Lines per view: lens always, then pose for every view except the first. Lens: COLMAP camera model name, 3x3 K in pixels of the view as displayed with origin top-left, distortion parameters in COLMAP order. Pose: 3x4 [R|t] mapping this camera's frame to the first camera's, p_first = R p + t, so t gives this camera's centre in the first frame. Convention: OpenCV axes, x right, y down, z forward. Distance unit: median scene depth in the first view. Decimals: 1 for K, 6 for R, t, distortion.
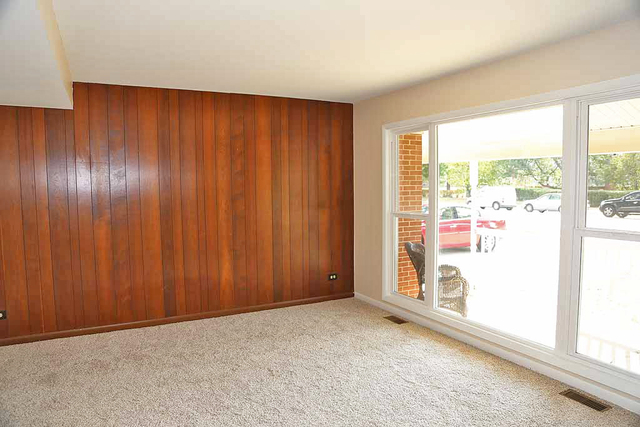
lens RADIAL K [[437.3, 0, 322.0], [0, 437.3, 214.0], [0, 0, 1]] dist [-0.075596, 0.007798]
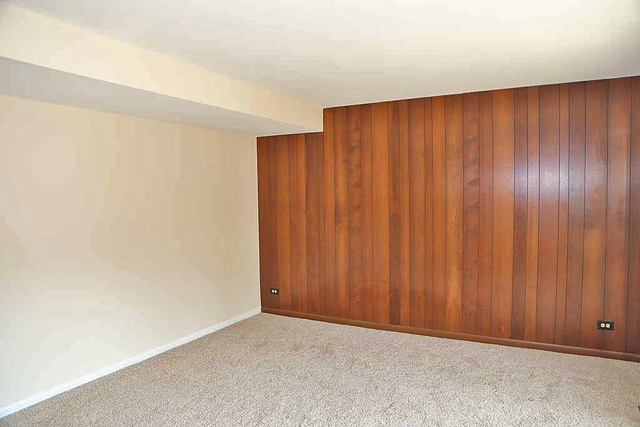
lens RADIAL K [[437.3, 0, 321.5], [0, 437.3, 212.6], [0, 0, 1]] dist [-0.075596, 0.007798]
pose [[0.576768, 0.040593, -0.815899, 0.369604], [-0.051179, 0.998598, 0.013504, -0.030022], [0.815304, 0.033968, 0.578037, 0.258990]]
